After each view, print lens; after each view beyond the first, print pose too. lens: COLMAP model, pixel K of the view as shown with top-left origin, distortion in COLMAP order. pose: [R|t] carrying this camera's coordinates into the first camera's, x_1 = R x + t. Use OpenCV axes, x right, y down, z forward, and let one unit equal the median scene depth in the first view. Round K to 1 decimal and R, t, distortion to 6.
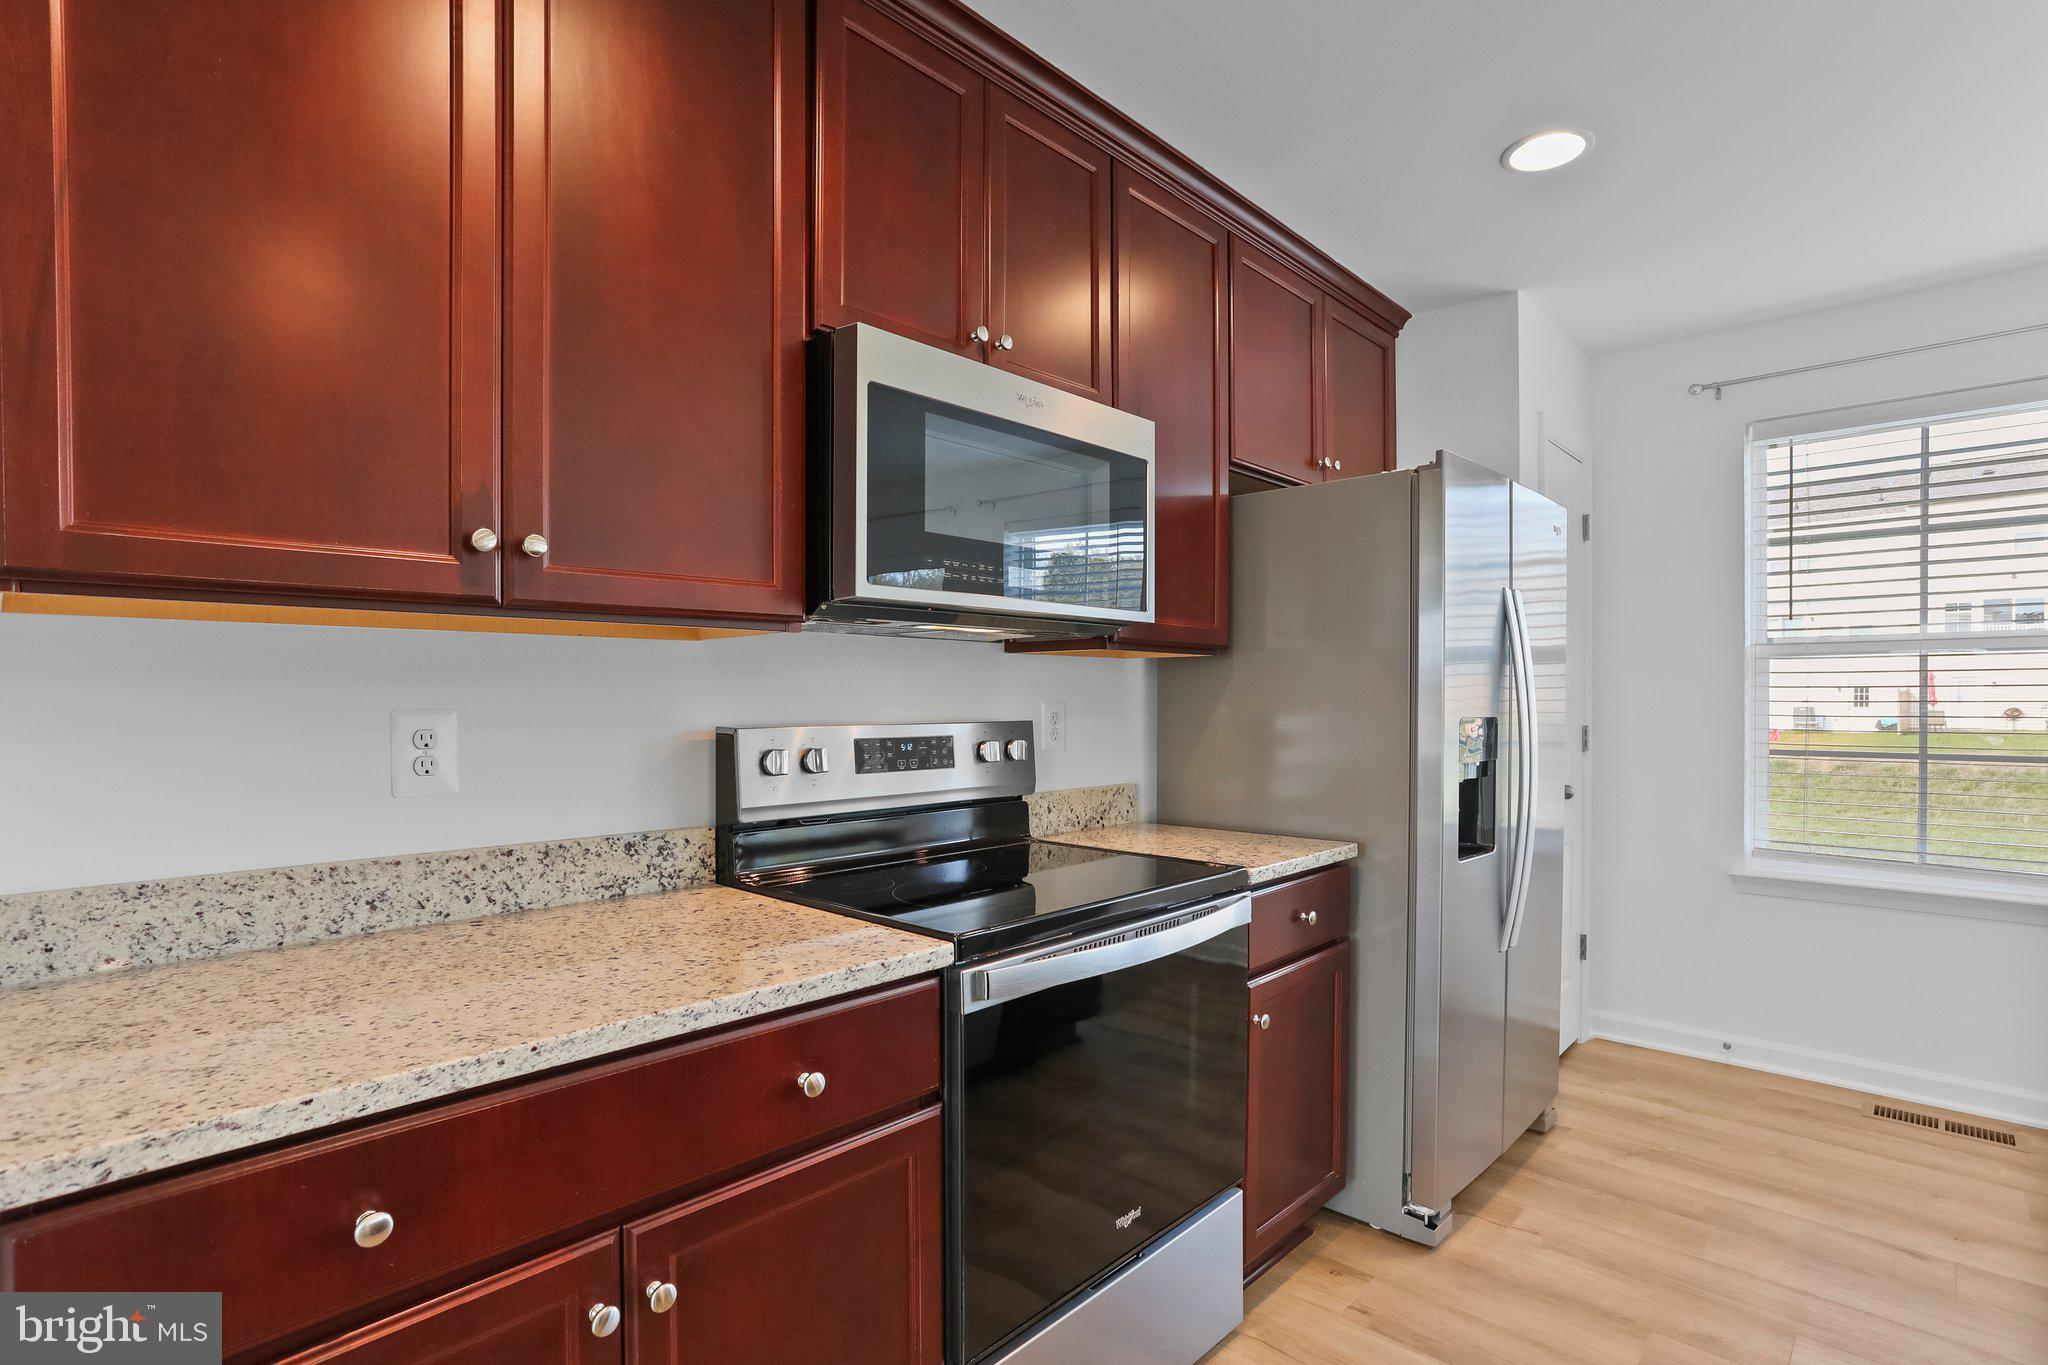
lens RADIAL K [[983.3, 0, 1025.0], [0, 983.3, 713.5], [0, 0, 1]] dist [-0.038617, 0.014767]
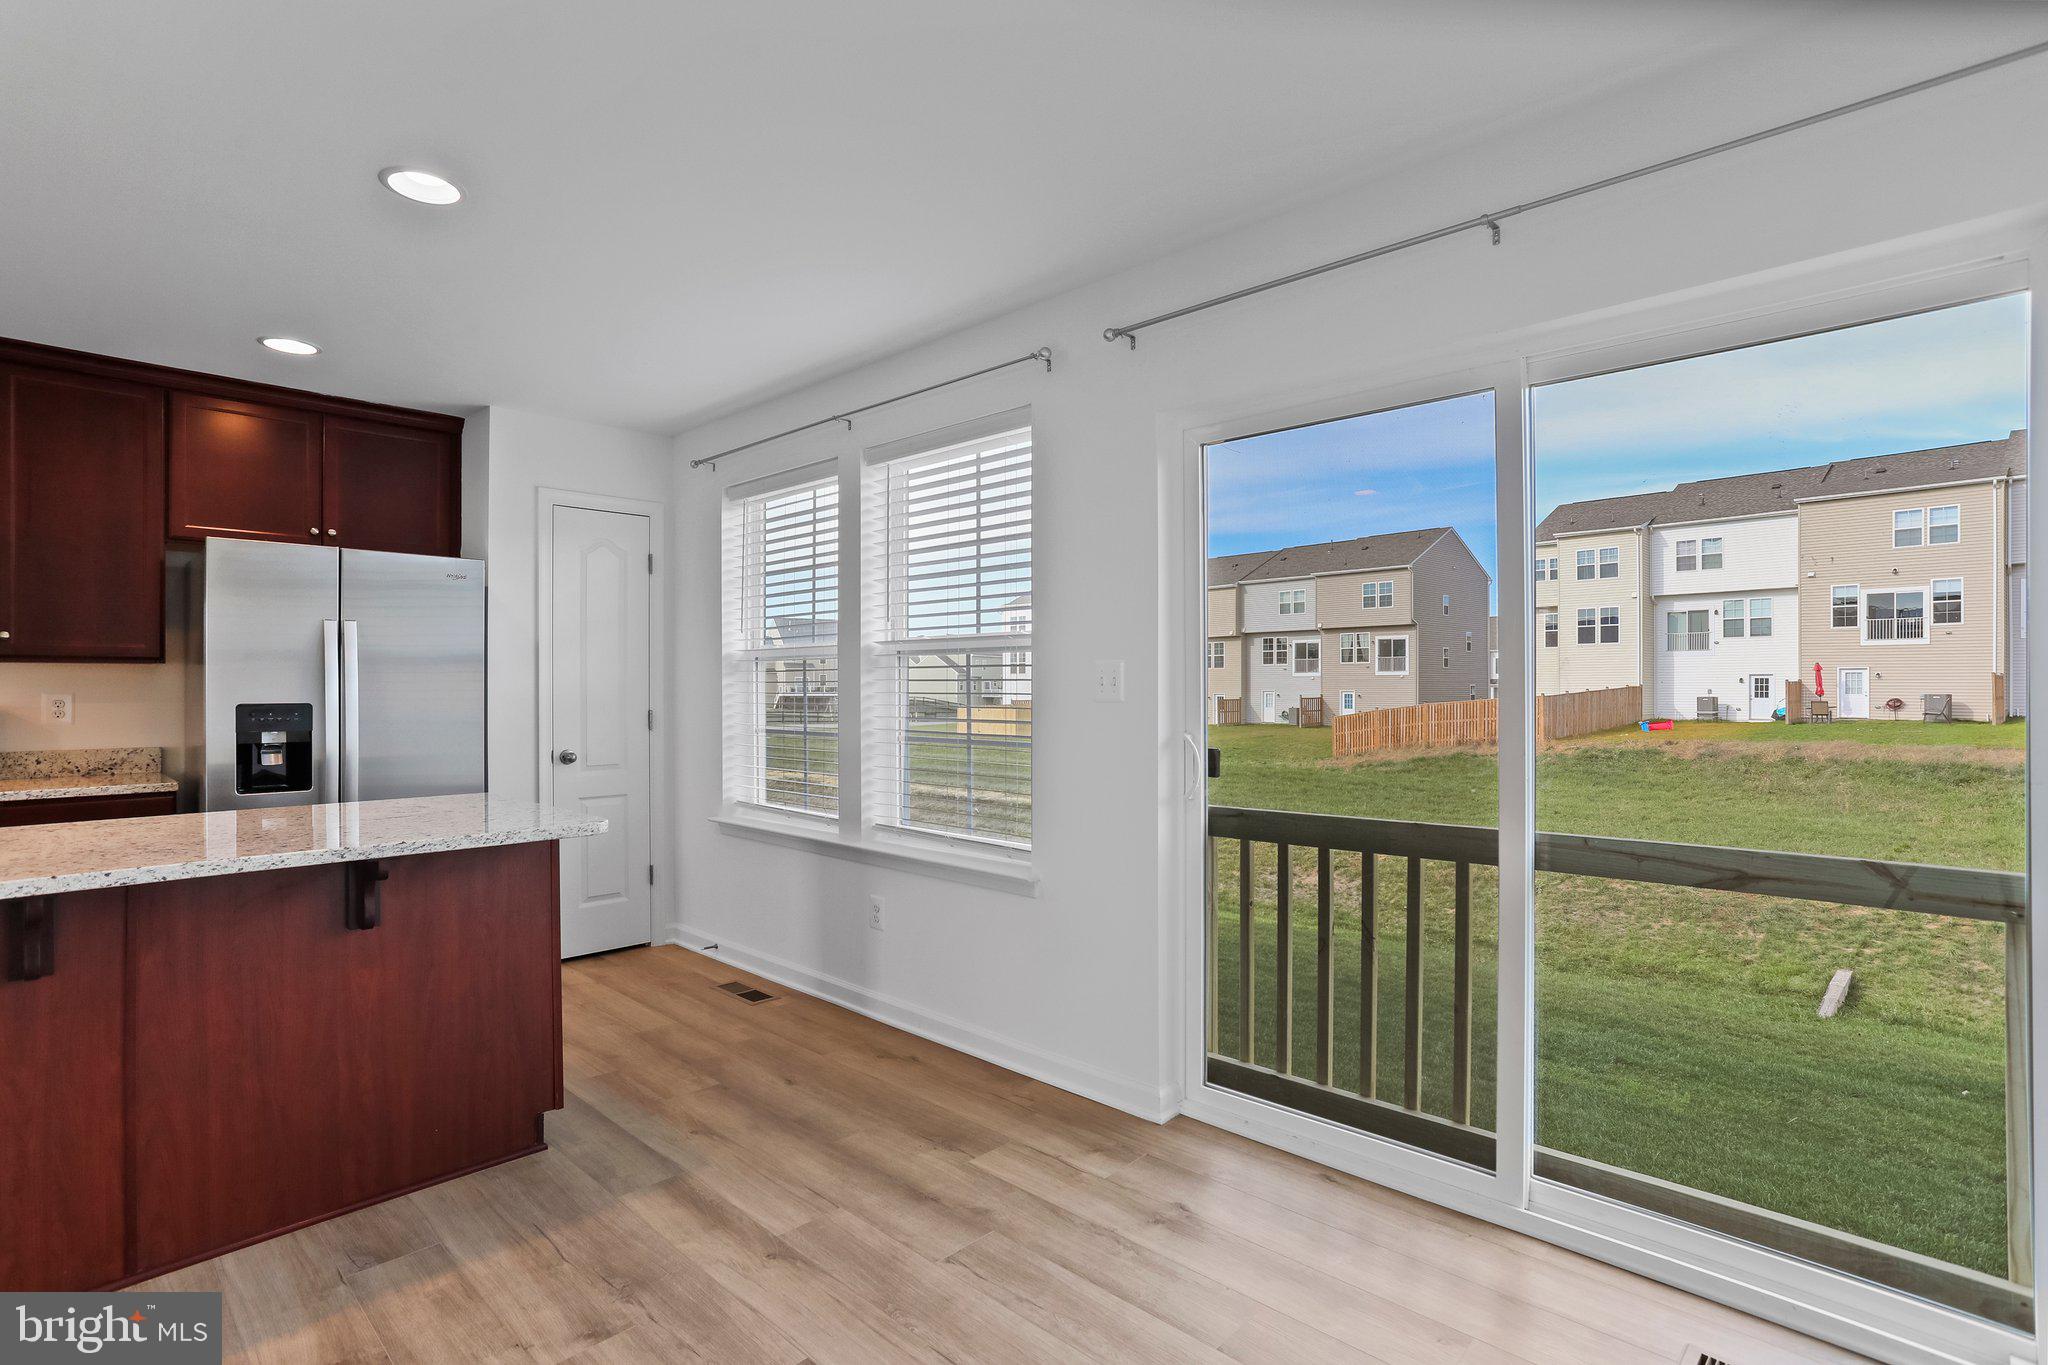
lens RADIAL K [[983.3, 0, 1032.4], [0, 983.3, 683.0], [0, 0, 1]] dist [-0.038617, 0.014767]
pose [[0.999965, 0.002841, 0.007886, 1.400601], [-0.002690, 0.999815, -0.019057, -0.001541], [-0.007938, 0.019035, 0.999787, -0.468328]]
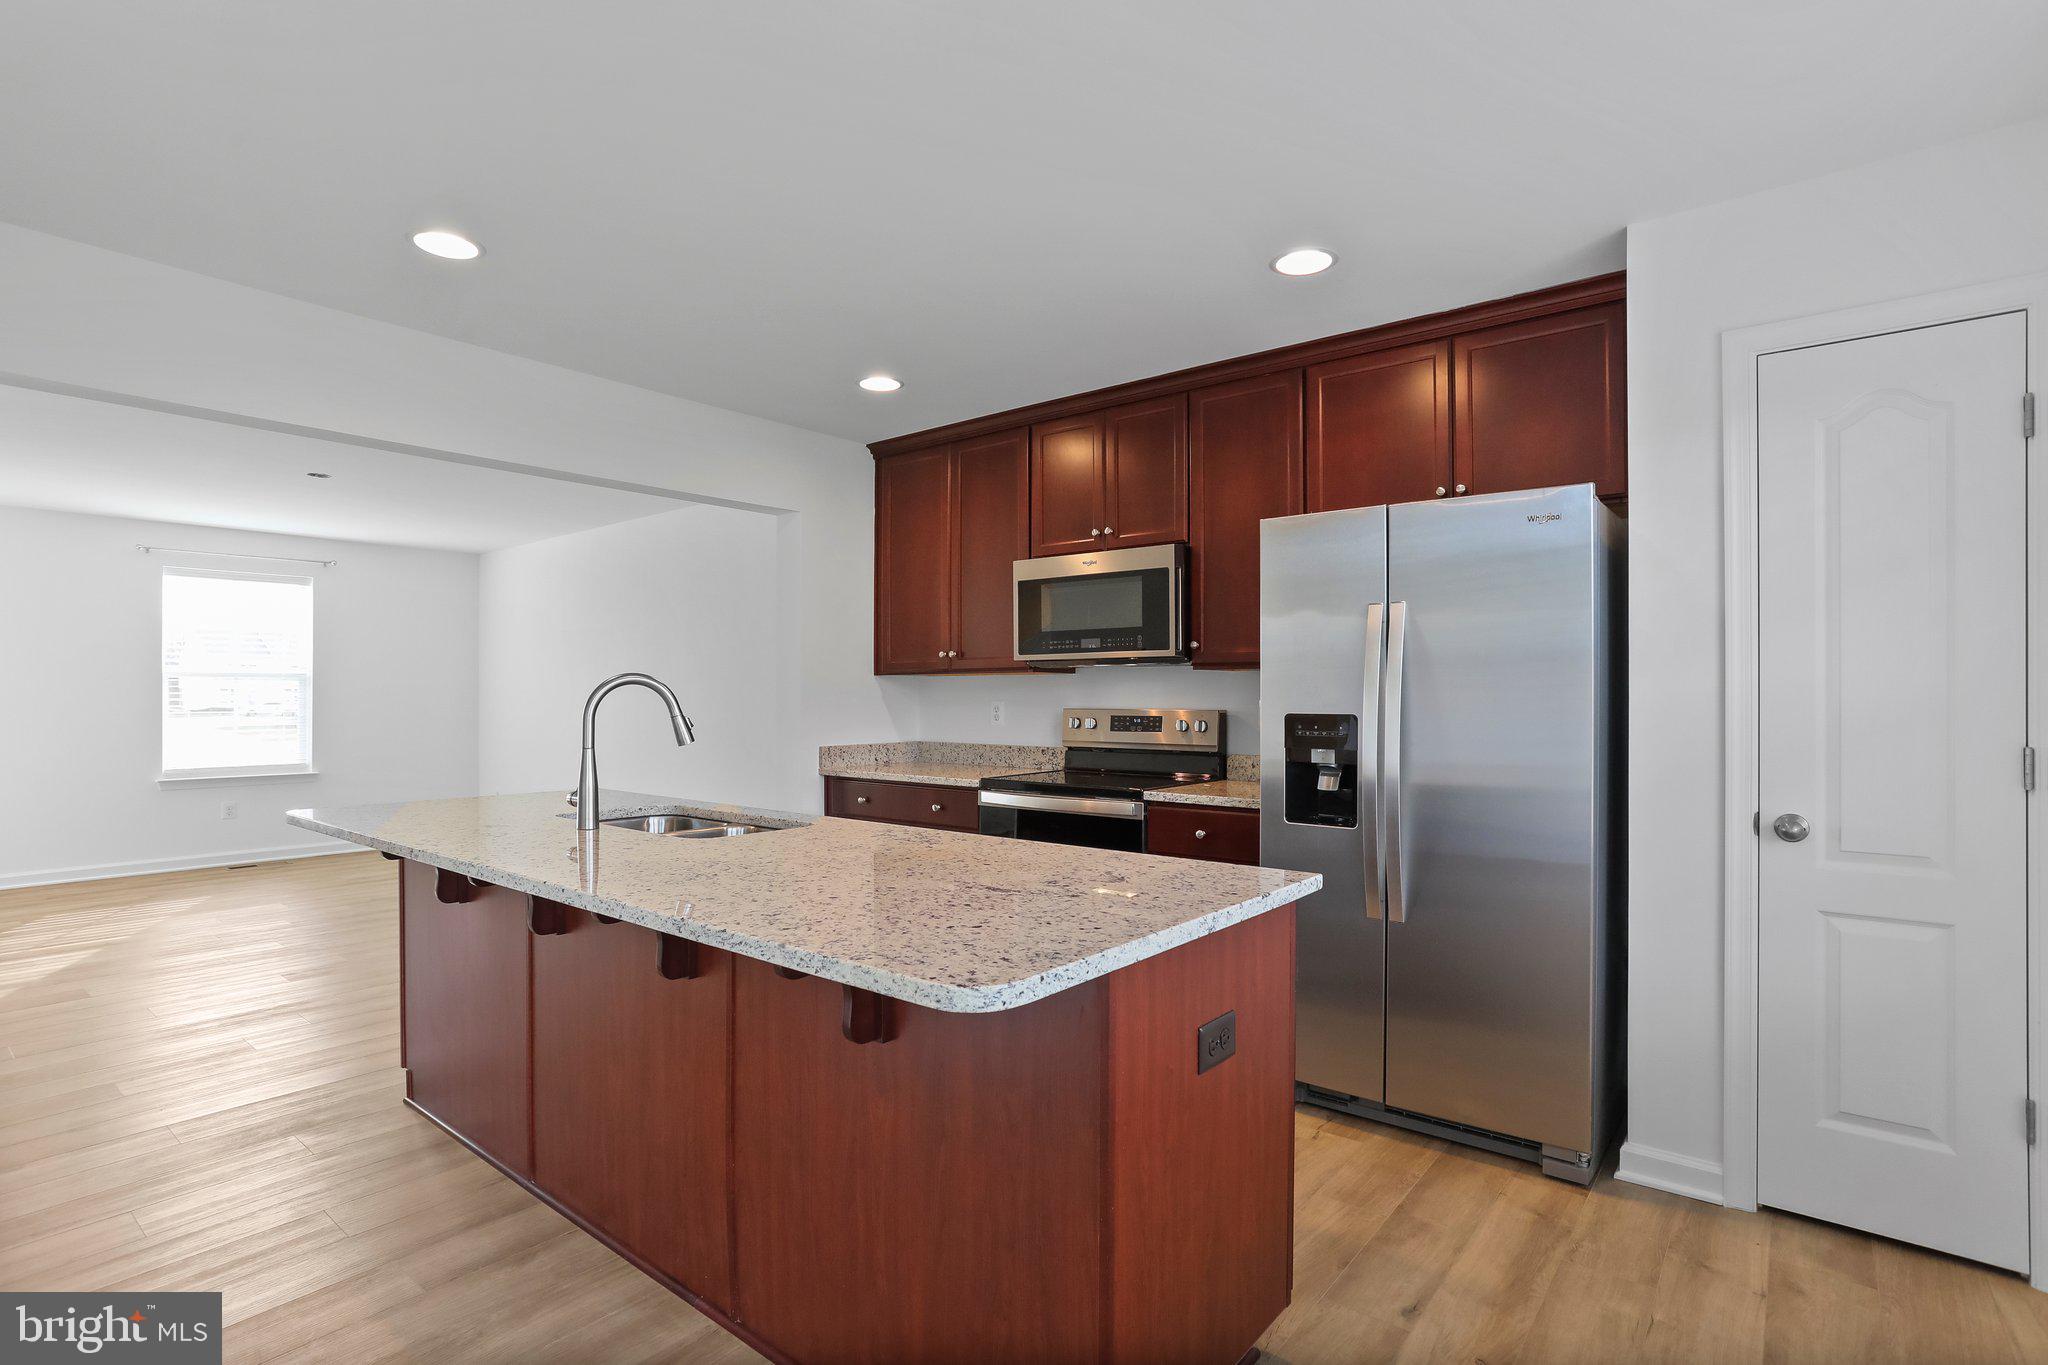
lens RADIAL K [[983.3, 0, 1018.0], [0, 983.3, 697.1], [0, 0, 1]] dist [-0.038617, 0.014767]
pose [[0.080897, 0.002387, -0.996720, 1.418773], [-0.014329, 0.999897, 0.001232, -0.010533], [0.996619, 0.014182, 0.080923, 0.430097]]
